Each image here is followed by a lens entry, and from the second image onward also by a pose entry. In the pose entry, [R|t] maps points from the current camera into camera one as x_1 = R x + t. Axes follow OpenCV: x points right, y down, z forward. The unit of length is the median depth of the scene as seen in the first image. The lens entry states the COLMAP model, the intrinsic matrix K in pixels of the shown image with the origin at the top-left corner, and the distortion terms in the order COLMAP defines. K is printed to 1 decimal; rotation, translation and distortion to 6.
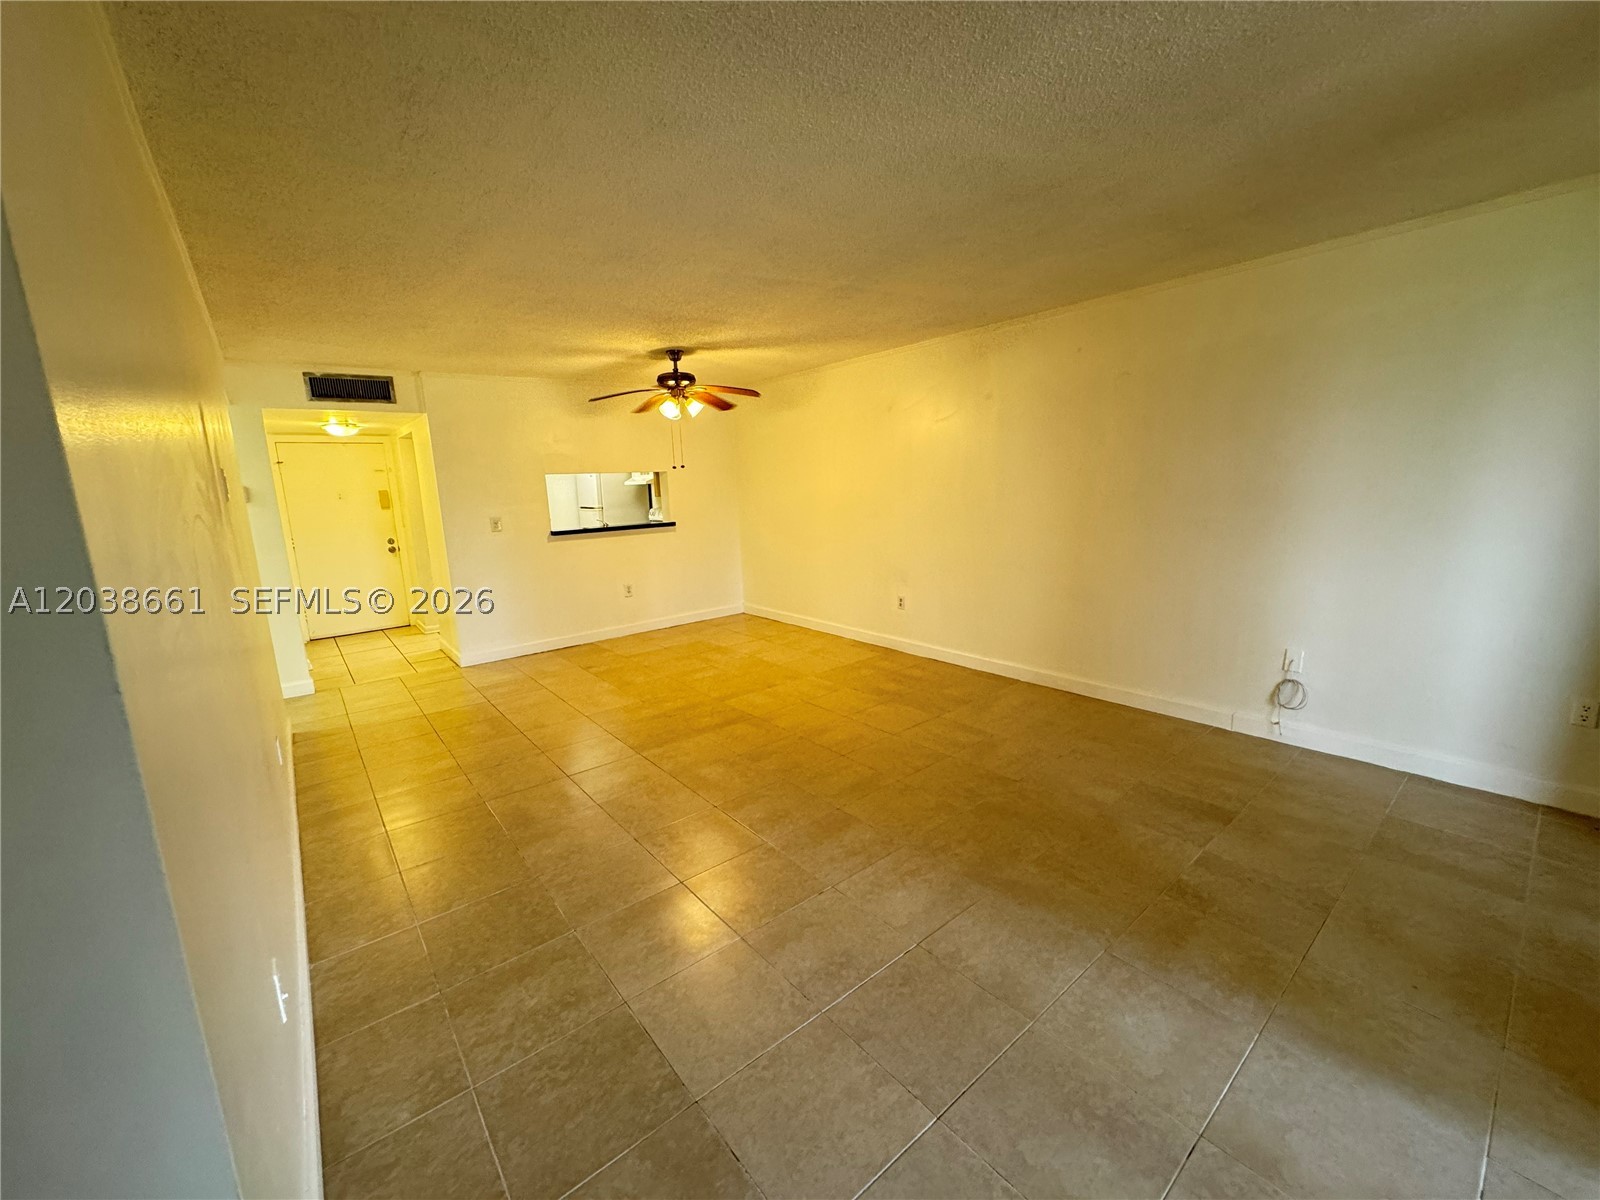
lens RADIAL K [[637.2, 0, 784.1], [0, 637.2, 602.7], [0, 0, 1]] dist [-0.004477, 0.000606]
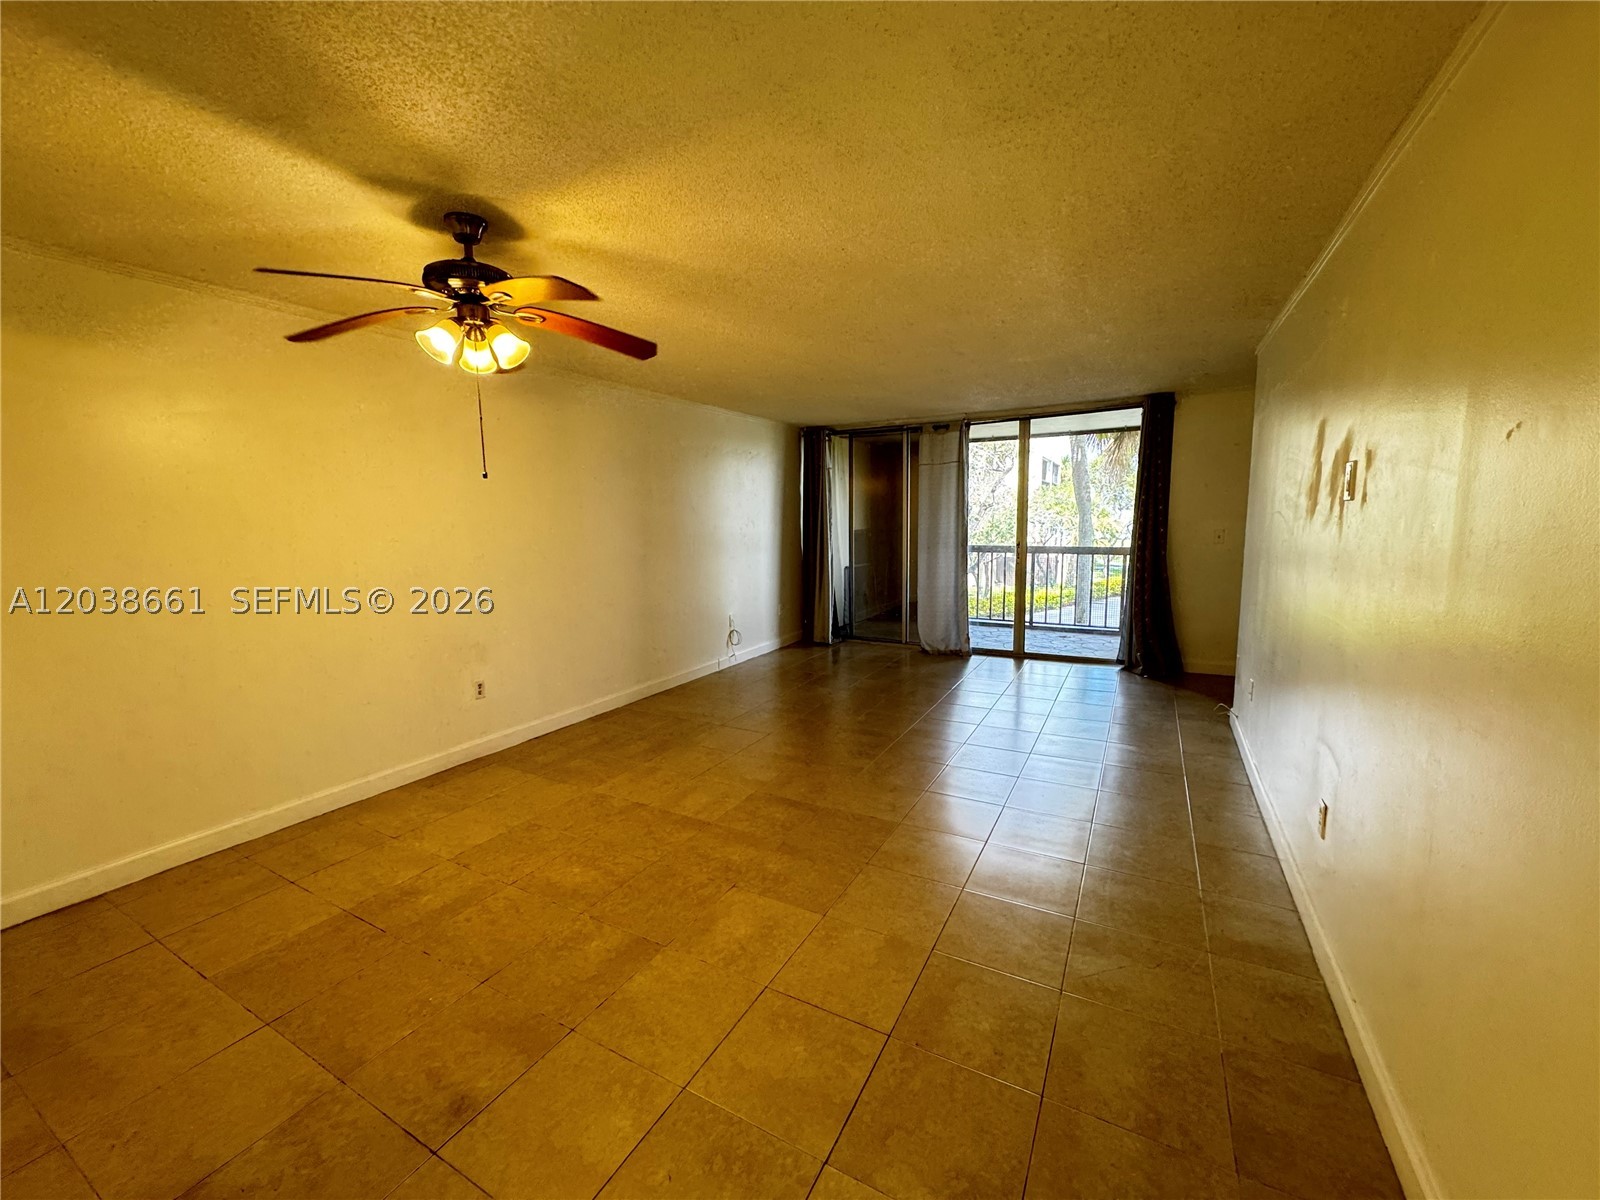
lens RADIAL K [[637.2, 0, 813.0], [0, 637.2, 604.2], [0, 0, 1]] dist [-0.004477, 0.000606]
pose [[-0.400652, -0.082143, 0.912541, -0.734625], [0.200275, 0.964037, 0.174710, -0.169751], [-0.894074, 0.252757, -0.369792, 1.063268]]
